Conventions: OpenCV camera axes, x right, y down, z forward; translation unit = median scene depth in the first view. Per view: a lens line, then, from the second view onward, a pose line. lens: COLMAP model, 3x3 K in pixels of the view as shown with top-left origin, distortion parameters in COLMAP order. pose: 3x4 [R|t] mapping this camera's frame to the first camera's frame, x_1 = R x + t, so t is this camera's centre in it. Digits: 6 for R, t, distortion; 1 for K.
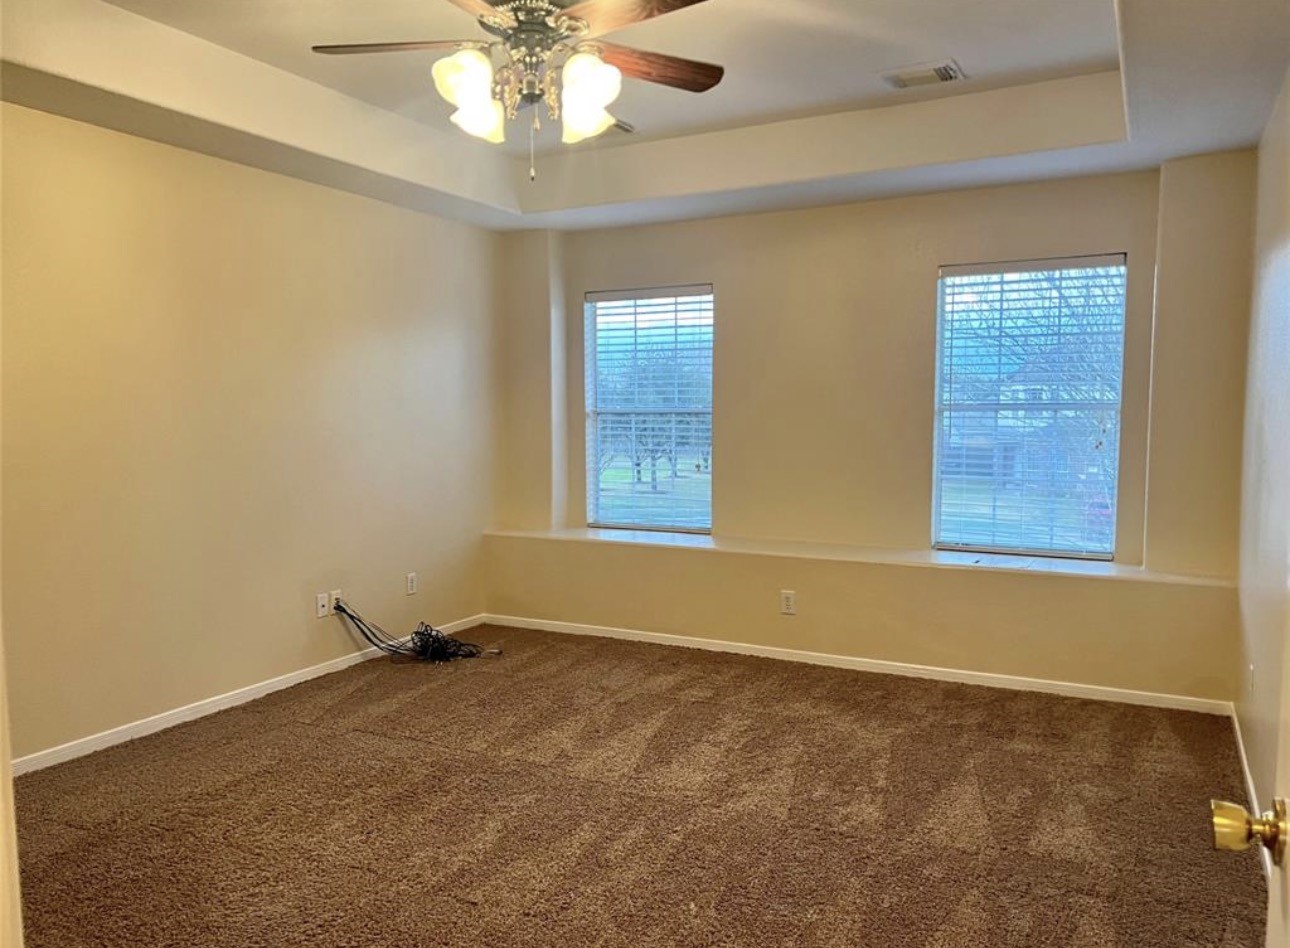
lens RADIAL K [[969.8, 0, 644.1], [0, 969.8, 480.7], [0, 0, 1]] dist [0.027823, -0.047129]
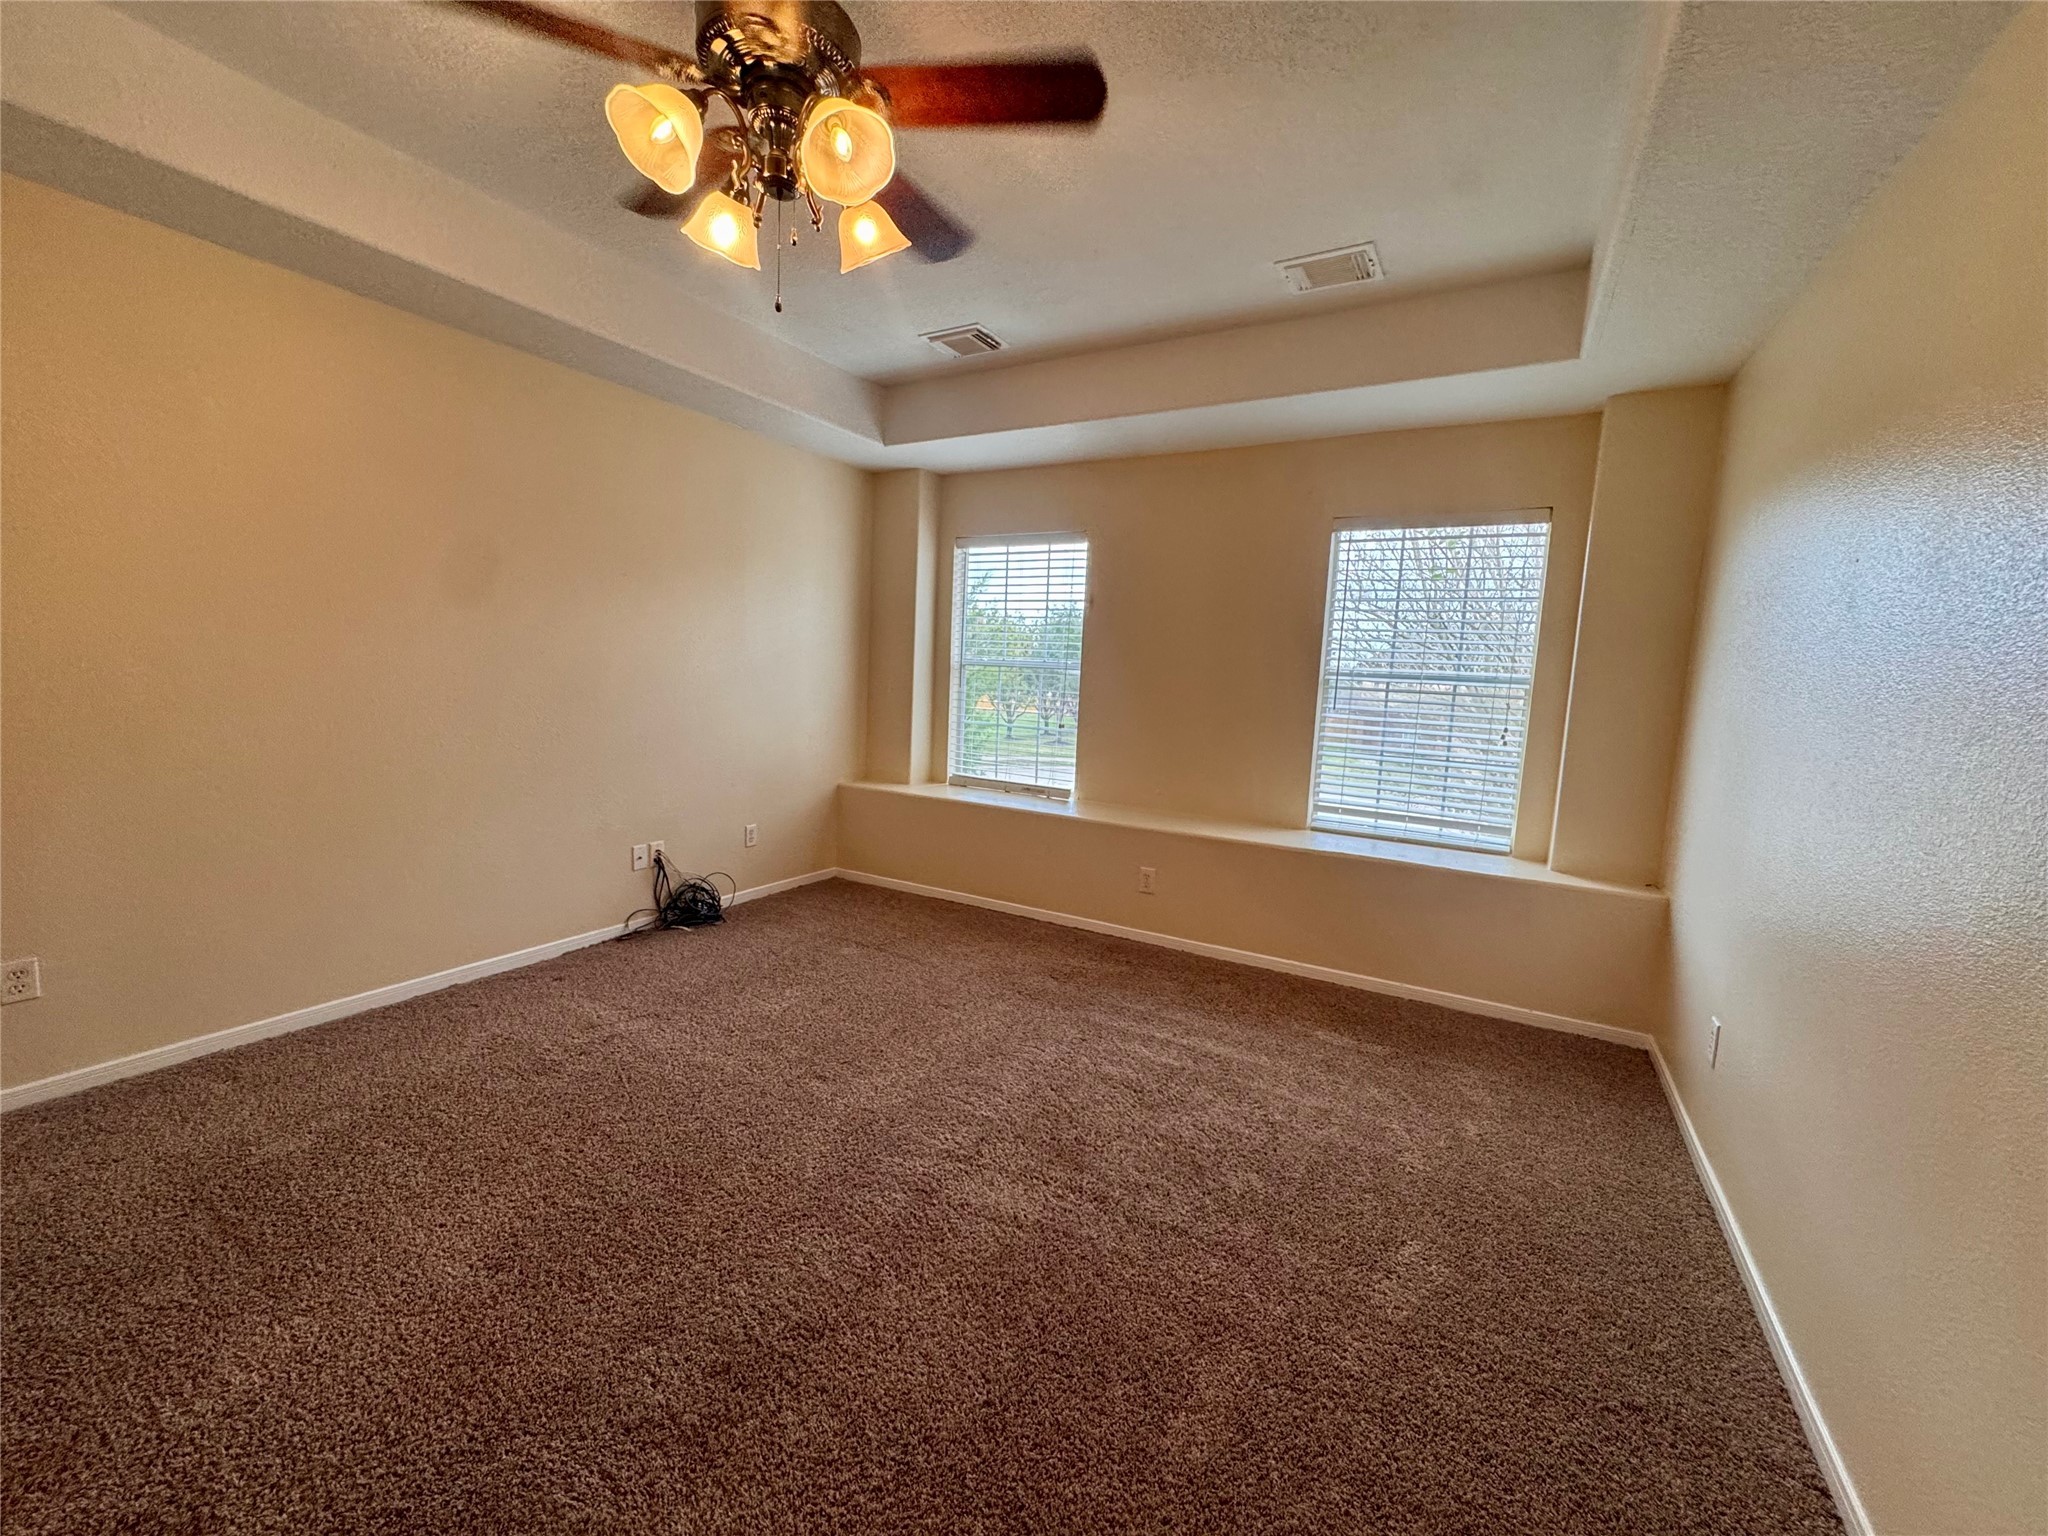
lens RADIAL K [[827.8, 0, 1026.4], [0, 827.8, 760.8], [0, 0, 1]] dist [-0.021733, 0.002557]
pose [[0.998254, 0.050888, -0.029996, 0.053051], [-0.049771, 0.998080, 0.036877, -0.009895], [0.031815, -0.035320, 0.998869, 0.224324]]
